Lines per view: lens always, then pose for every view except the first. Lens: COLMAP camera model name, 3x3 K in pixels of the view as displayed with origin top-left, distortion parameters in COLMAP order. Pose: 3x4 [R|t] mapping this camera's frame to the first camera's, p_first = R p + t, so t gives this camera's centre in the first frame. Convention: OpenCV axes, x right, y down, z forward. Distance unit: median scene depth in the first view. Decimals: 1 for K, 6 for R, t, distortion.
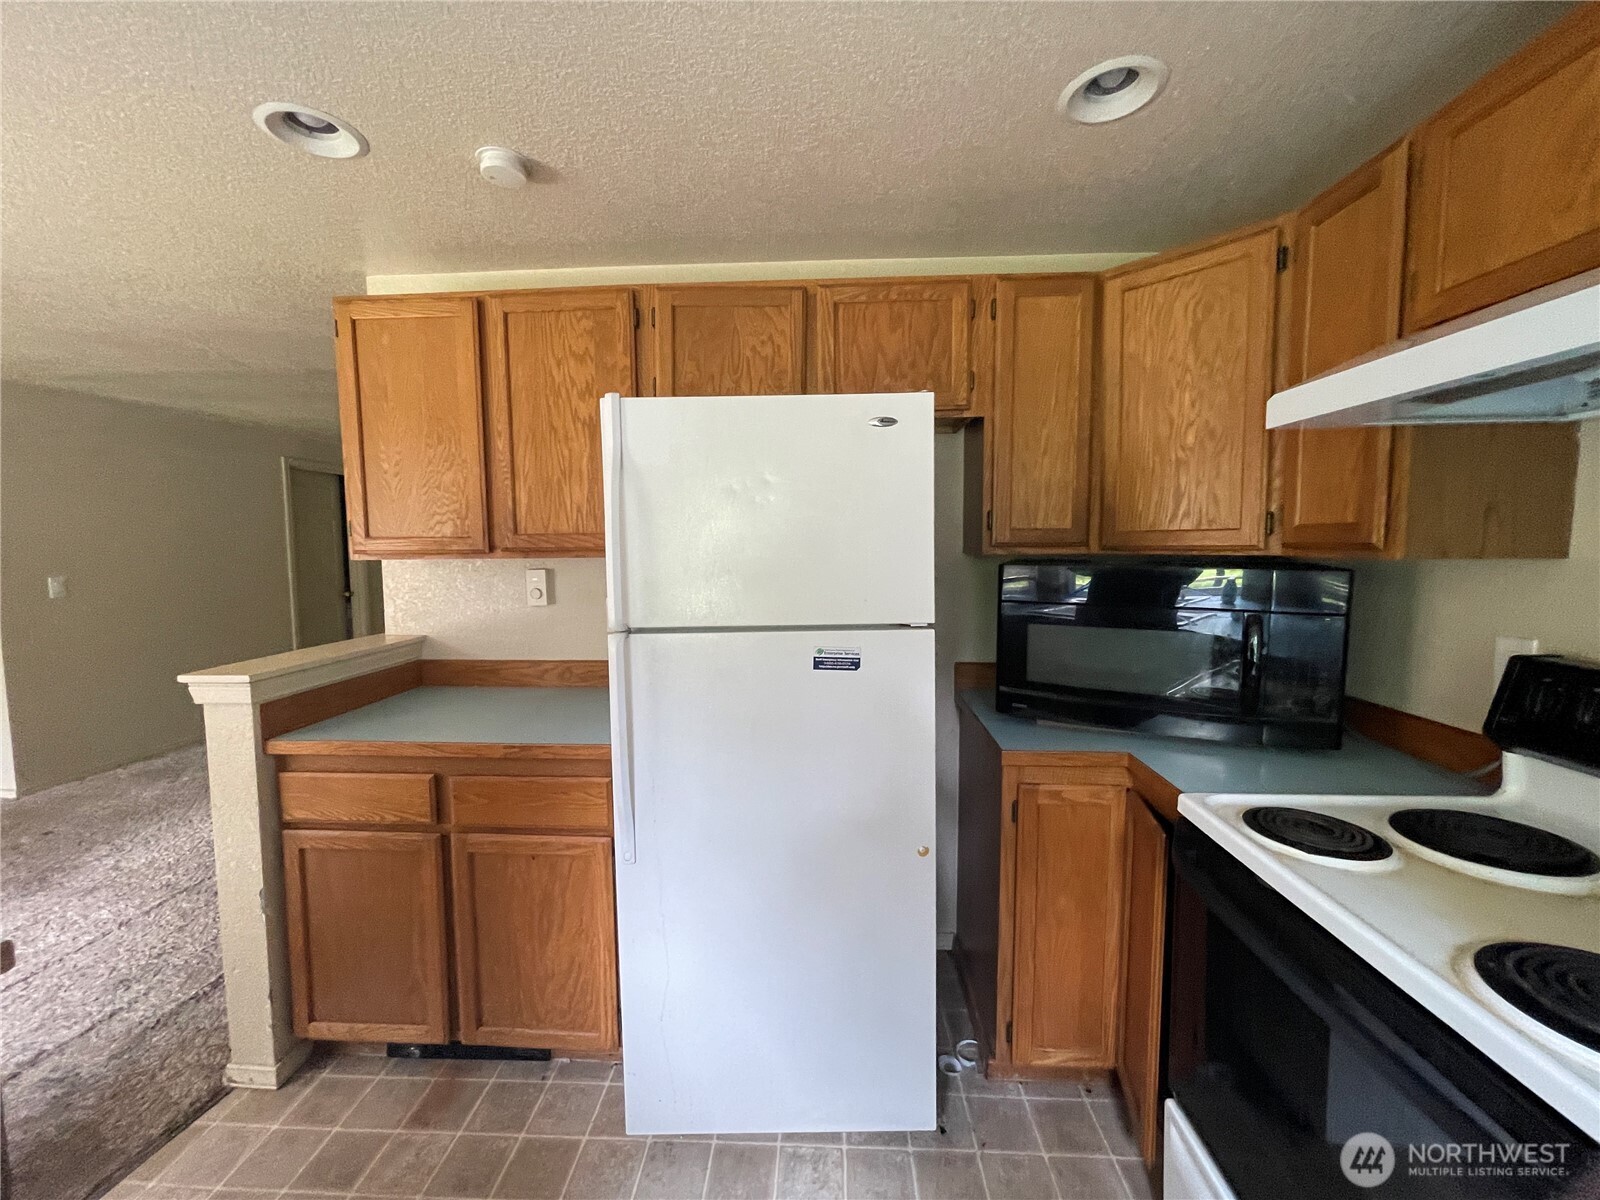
lens RADIAL K [[650.0, 0, 799.4], [0, 650.0, 590.7], [0, 0, 1]] dist [-0.014412, 0.007359]
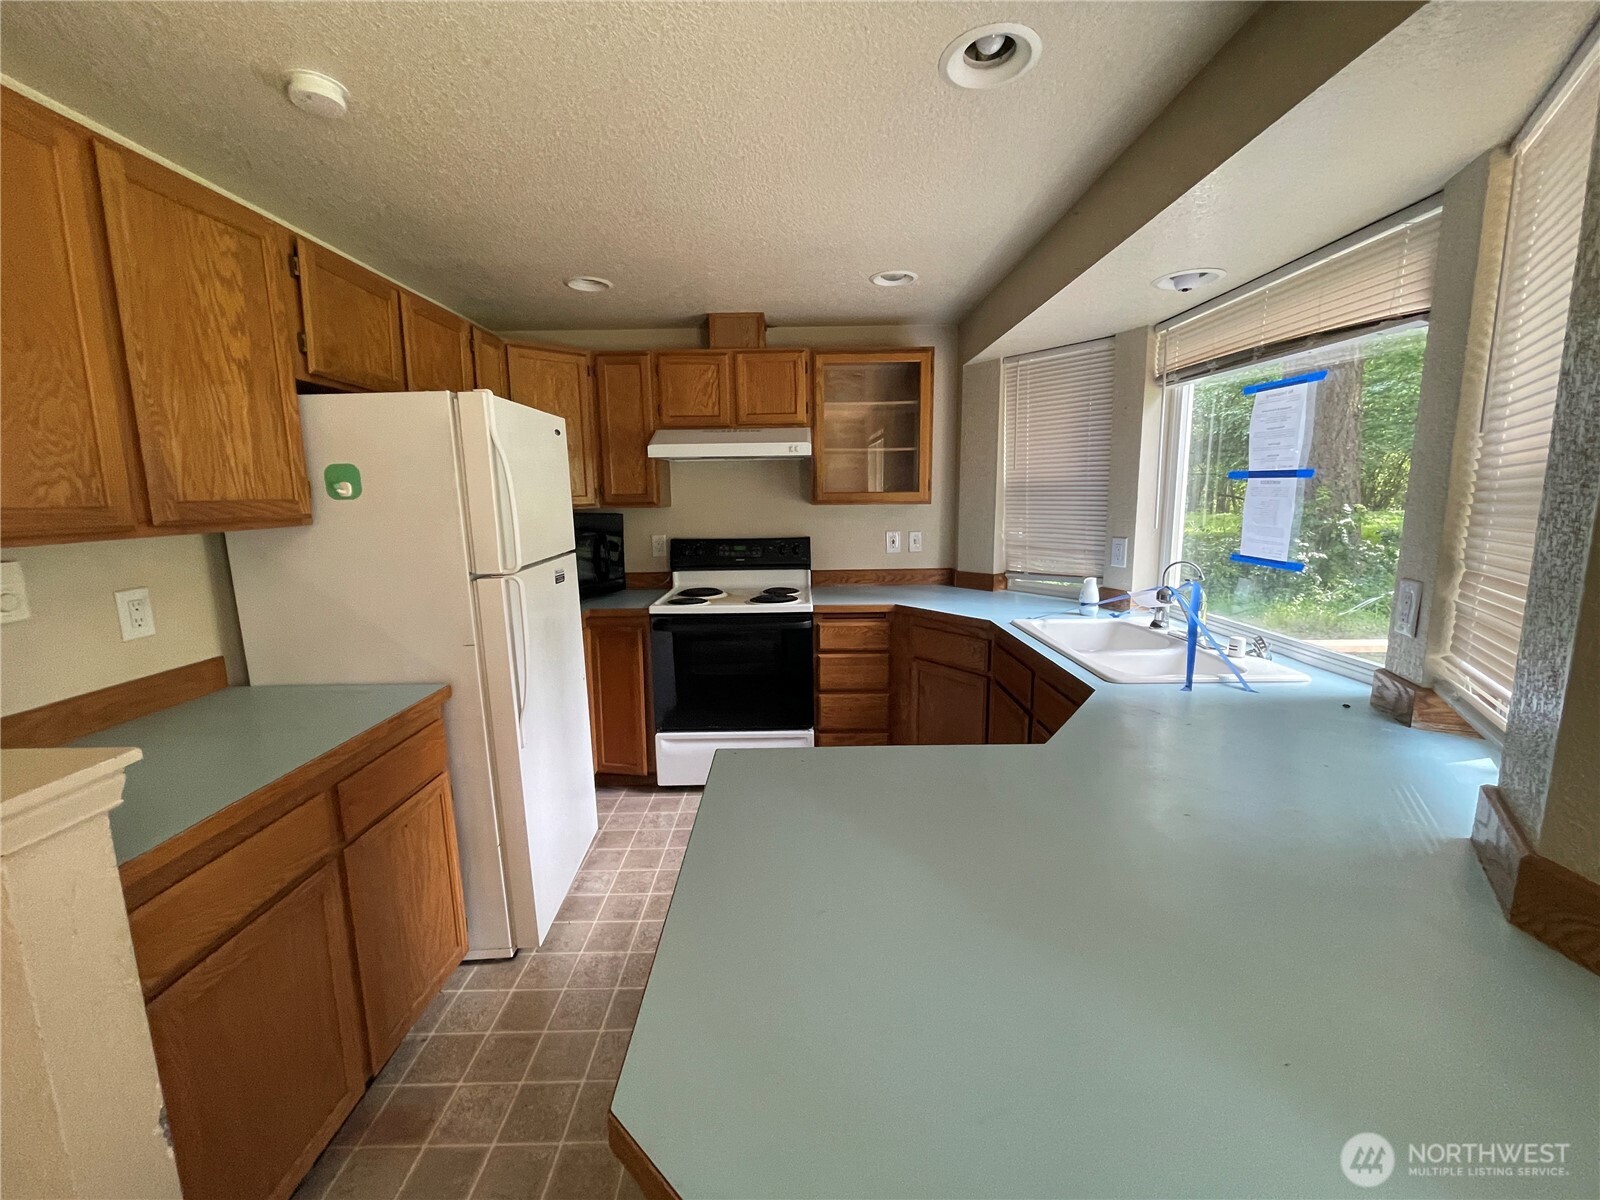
lens RADIAL K [[650.0, 0, 799.4], [0, 650.0, 590.7], [0, 0, 1]] dist [-0.014412, 0.007359]
pose [[-0.046419, -0.142047, 0.988771, -1.216384], [0.089954, 0.985222, 0.145760, -0.032322], [-0.994864, 0.095709, -0.032955, 0.348043]]
